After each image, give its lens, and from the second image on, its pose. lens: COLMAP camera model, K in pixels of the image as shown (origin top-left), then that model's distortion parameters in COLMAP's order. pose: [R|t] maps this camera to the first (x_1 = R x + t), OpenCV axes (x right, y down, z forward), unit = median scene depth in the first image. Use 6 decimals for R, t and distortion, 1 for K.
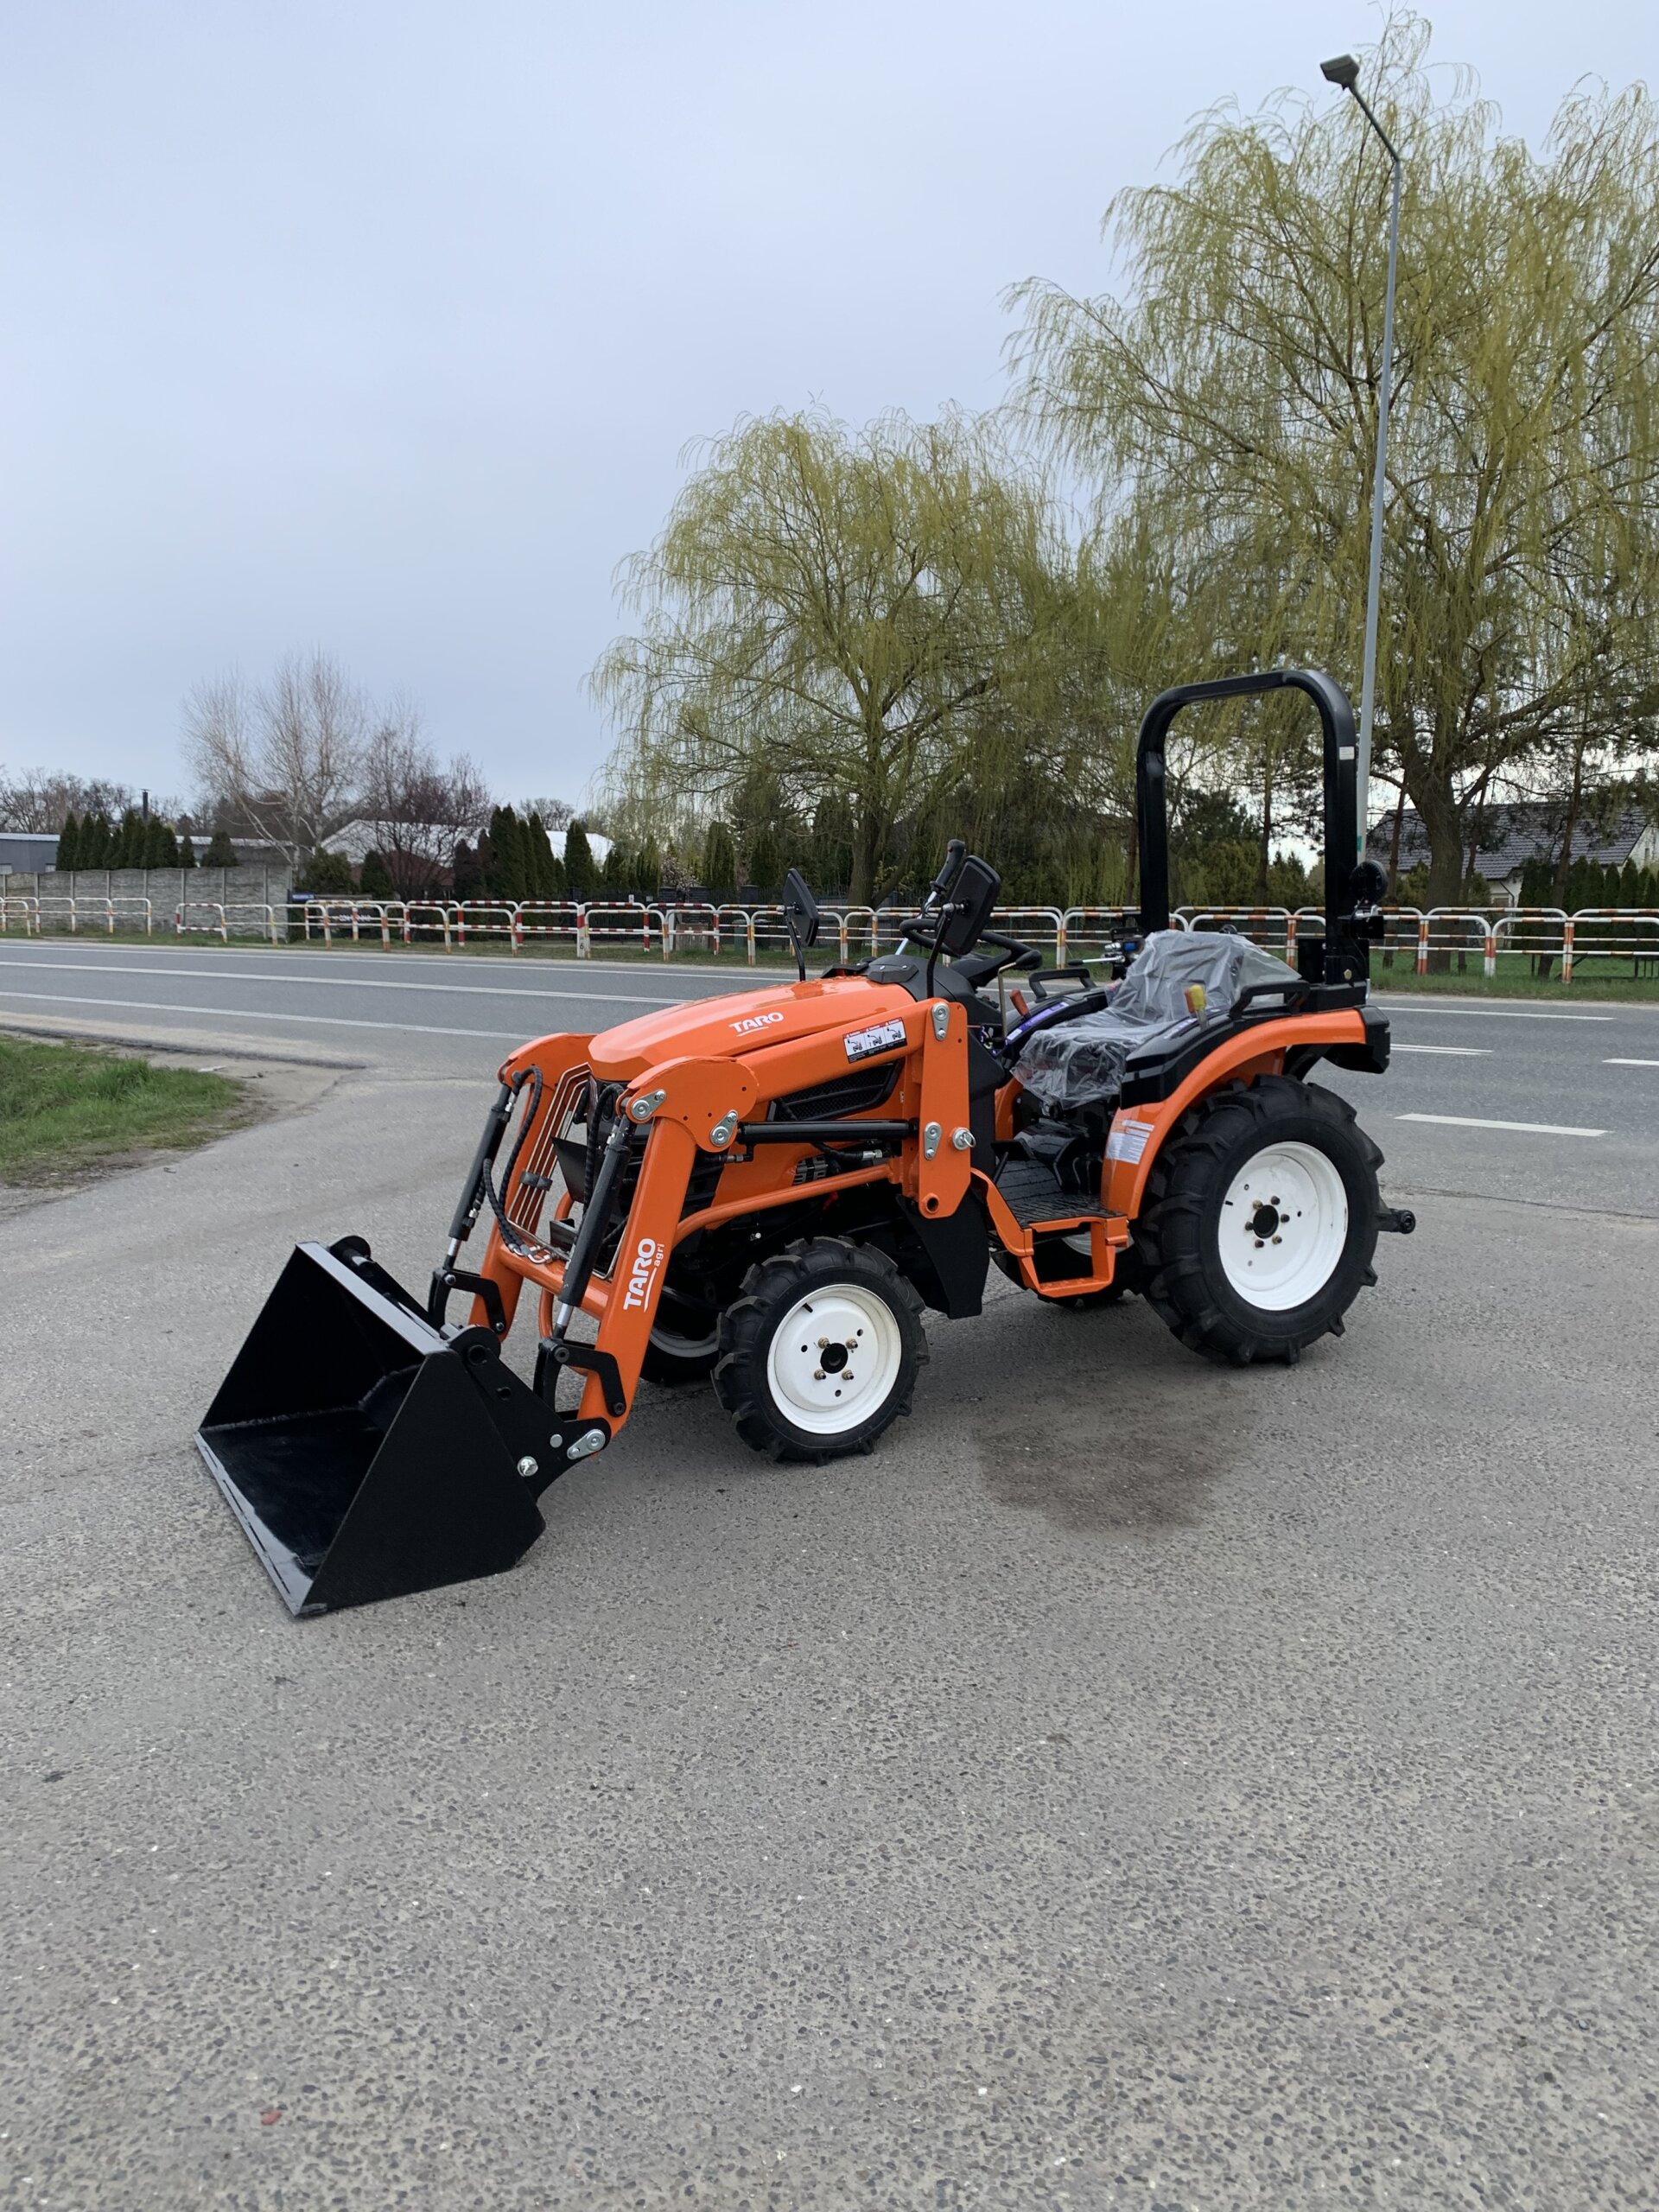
lens RADIAL K [[1674.5, 0, 829.7], [0, 1674.5, 1135.8], [0, 0, 1]] dist [-0.001471, -0.007295]
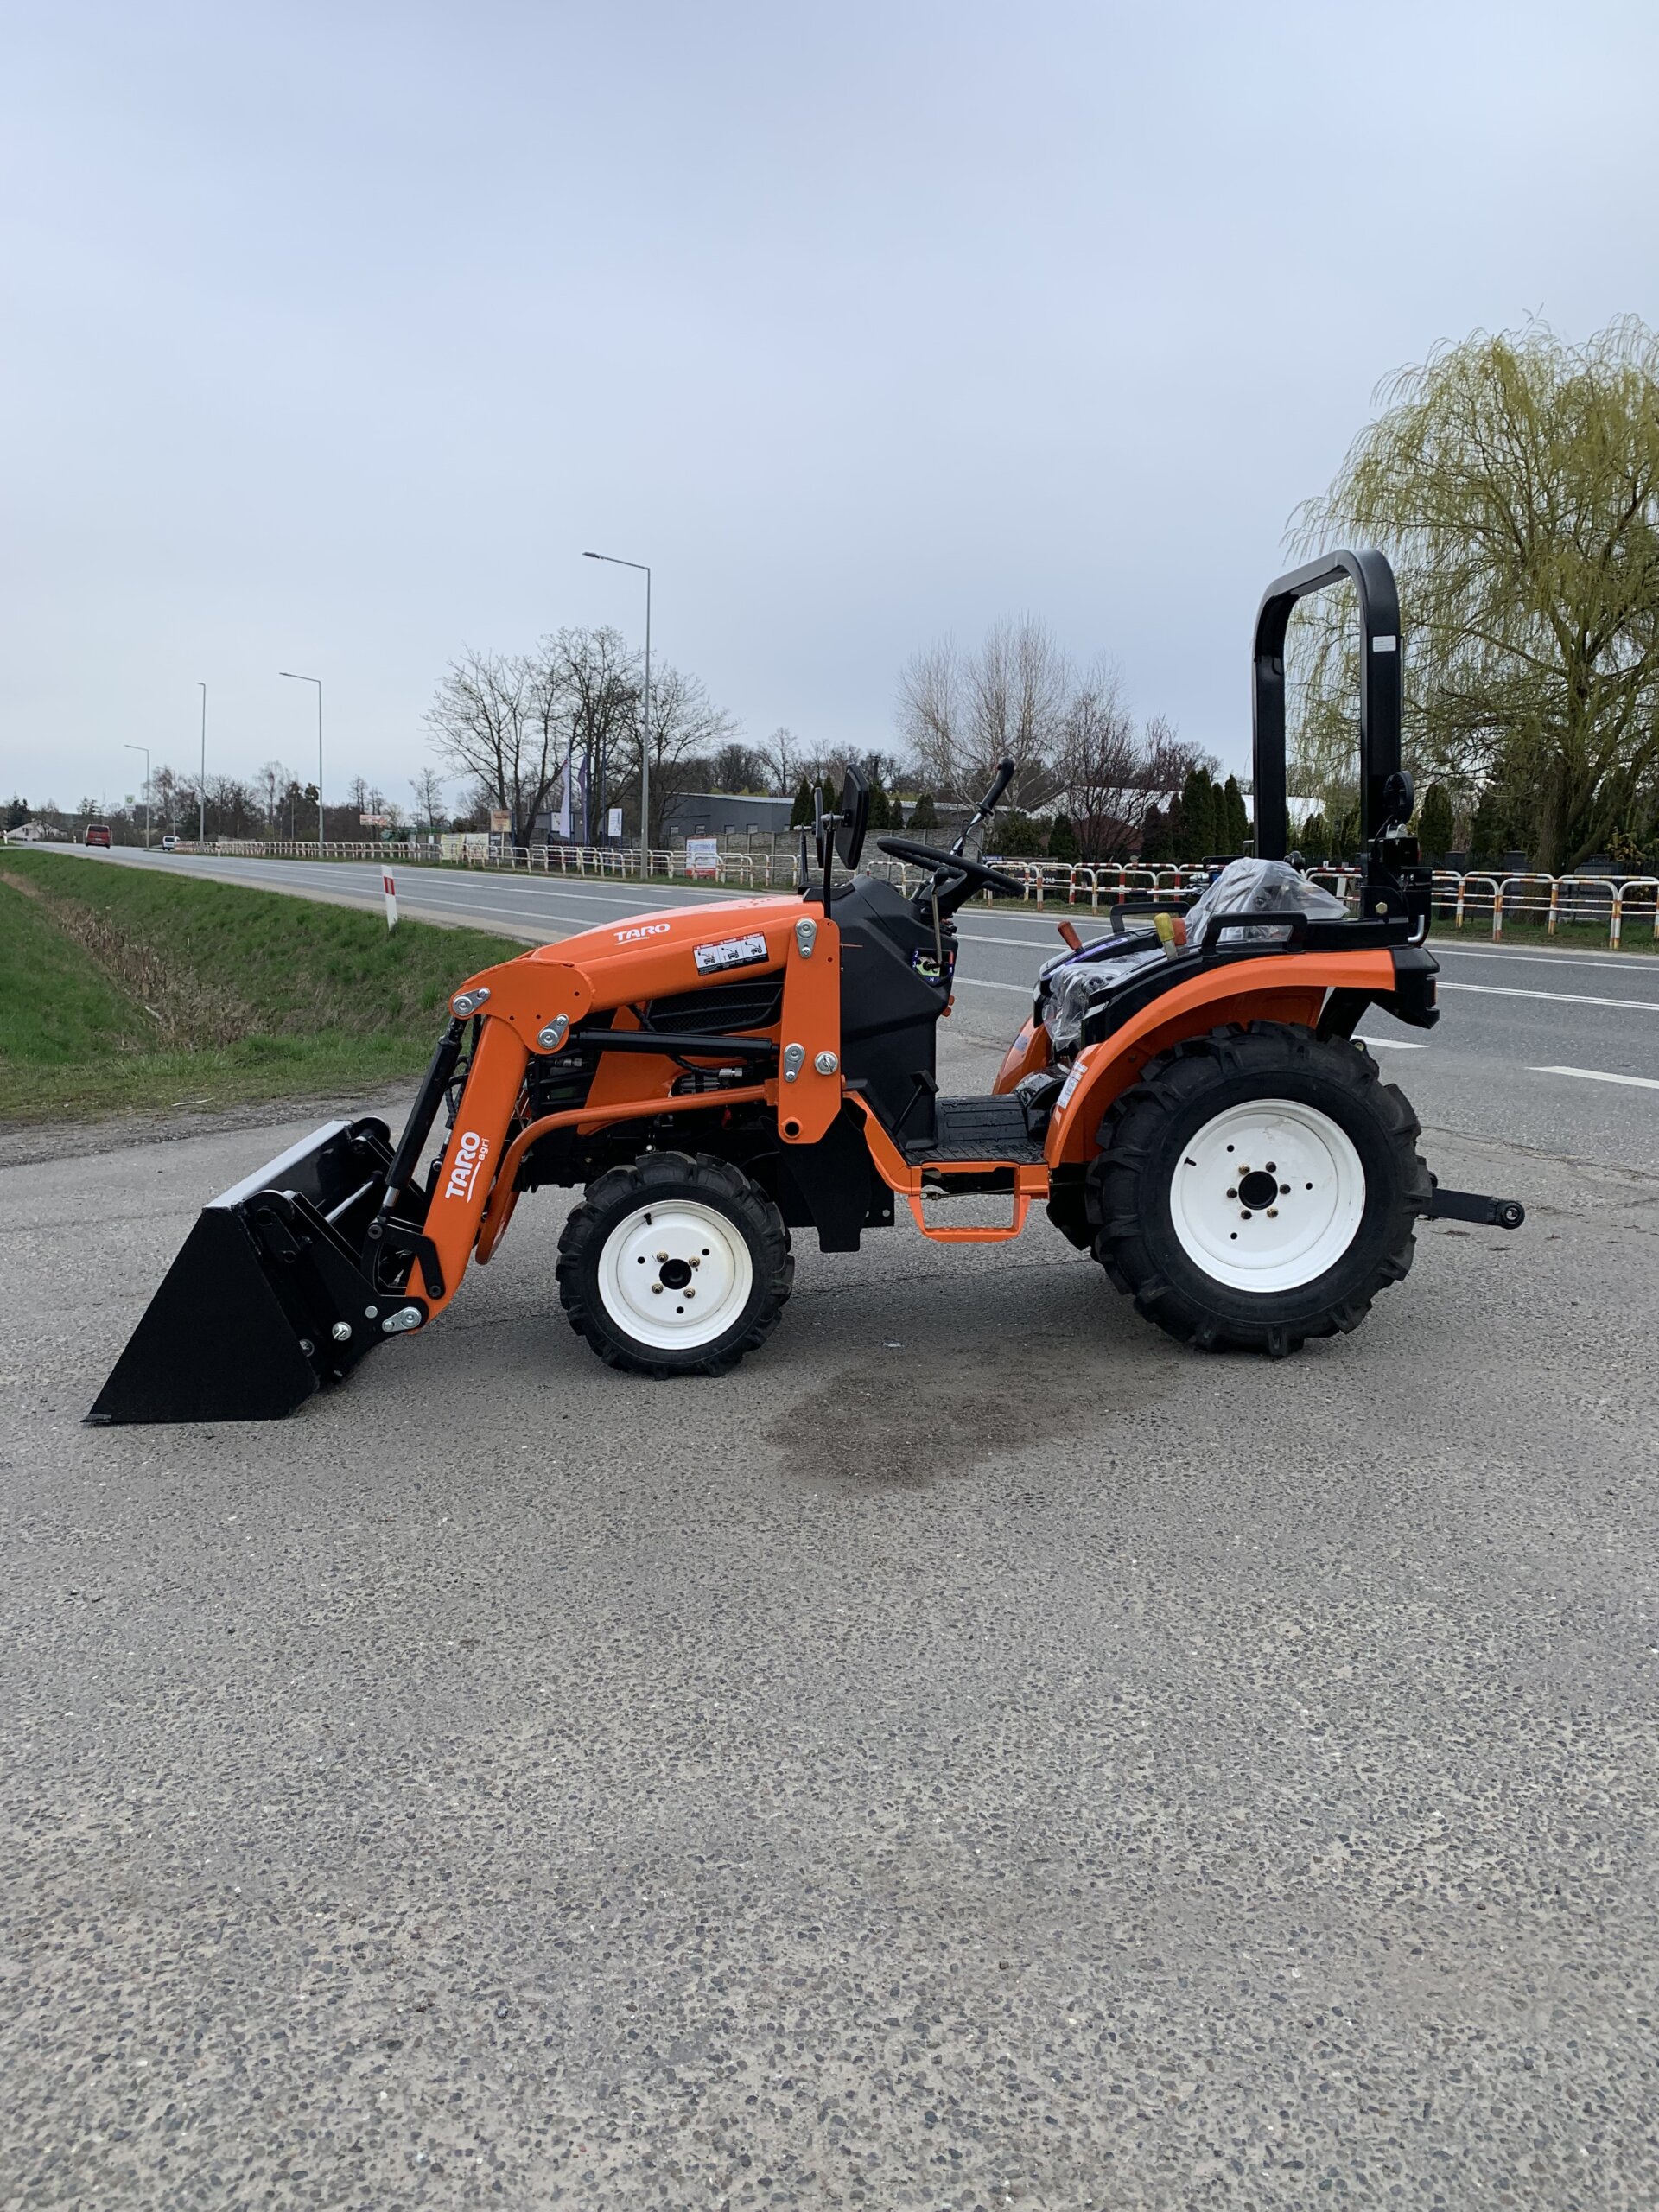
lens RADIAL K [[1692.0, 0, 829.5], [0, 1692.0, 1106.0], [0, 0, 1]] dist [0.002398, 0.006550]
pose [[0.912672, 0.073321, -0.402061, 0.418809], [-0.073239, 0.997192, 0.015599, 0.010216], [0.402076, 0.015210, 0.915480, 0.105122]]
